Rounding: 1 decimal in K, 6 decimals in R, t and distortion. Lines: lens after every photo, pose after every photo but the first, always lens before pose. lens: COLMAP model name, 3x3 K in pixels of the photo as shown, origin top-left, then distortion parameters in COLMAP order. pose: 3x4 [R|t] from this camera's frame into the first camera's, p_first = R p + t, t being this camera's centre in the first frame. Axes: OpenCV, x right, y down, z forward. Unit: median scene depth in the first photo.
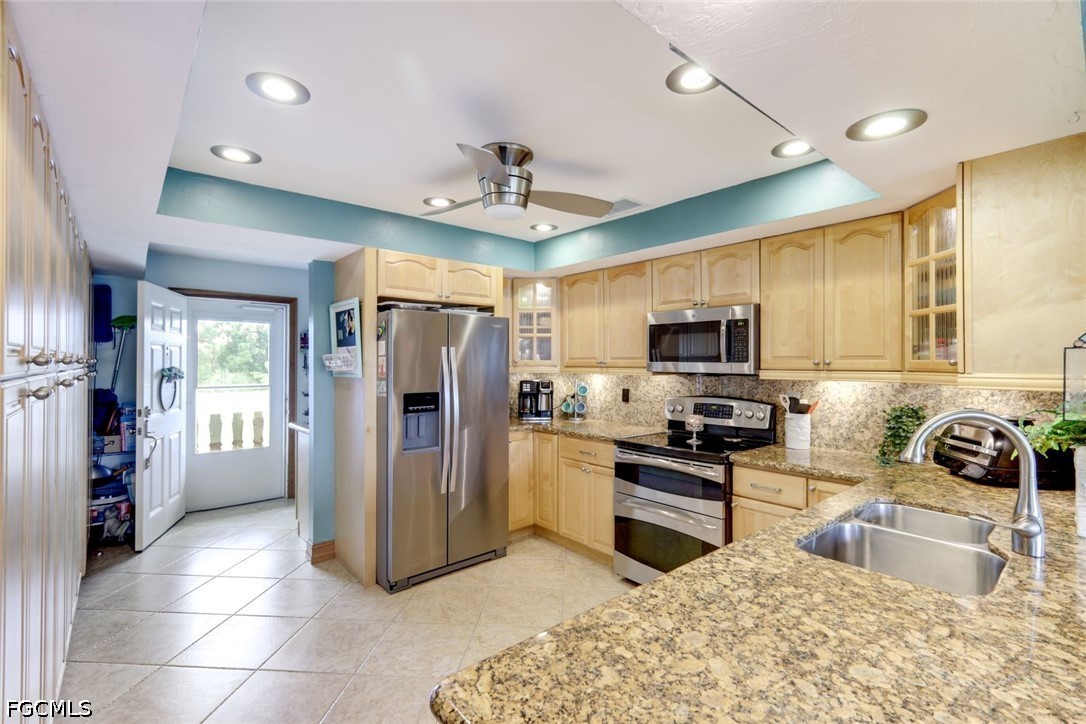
lens RADIAL K [[513.9, 0, 575.5], [0, 513.9, 361.9], [0, 0, 1]] dist [0.013320, -0.000374]
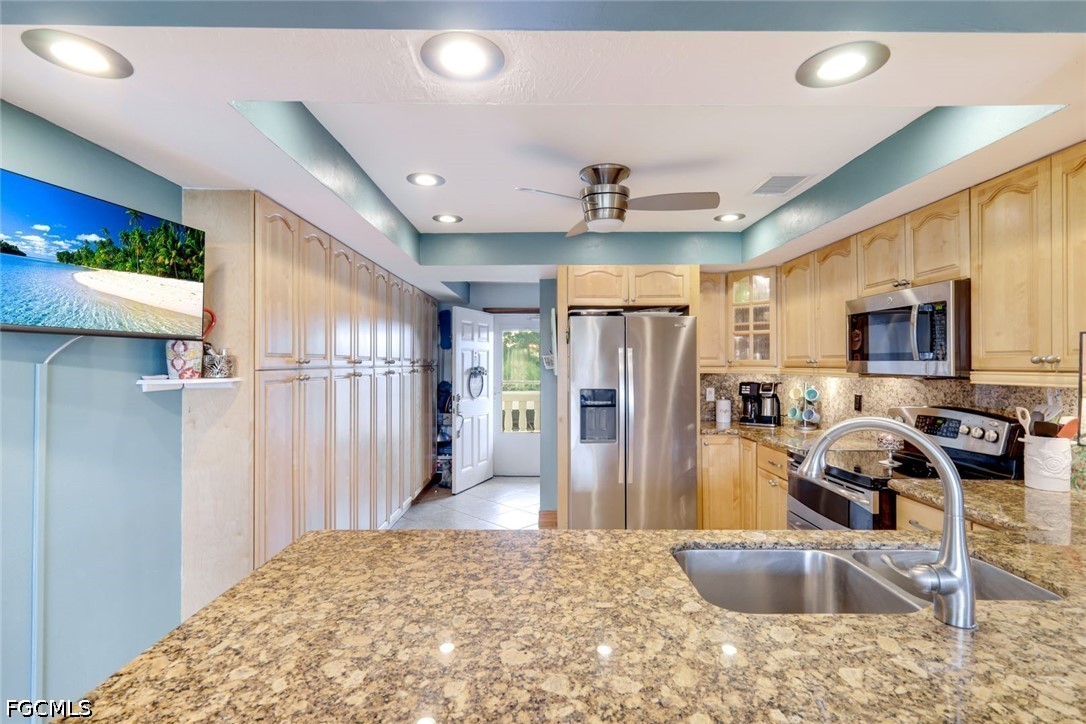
lens RADIAL K [[573.9, 0, 546.2], [0, 573.9, 357.5], [0, 0, 1]] dist [0.013272, -0.000871]
pose [[0.730538, -0.009775, -0.682802, 0.454368], [0.002136, 0.999925, -0.012030, 0.005395], [0.682869, 0.007331, 0.730504, 0.012094]]
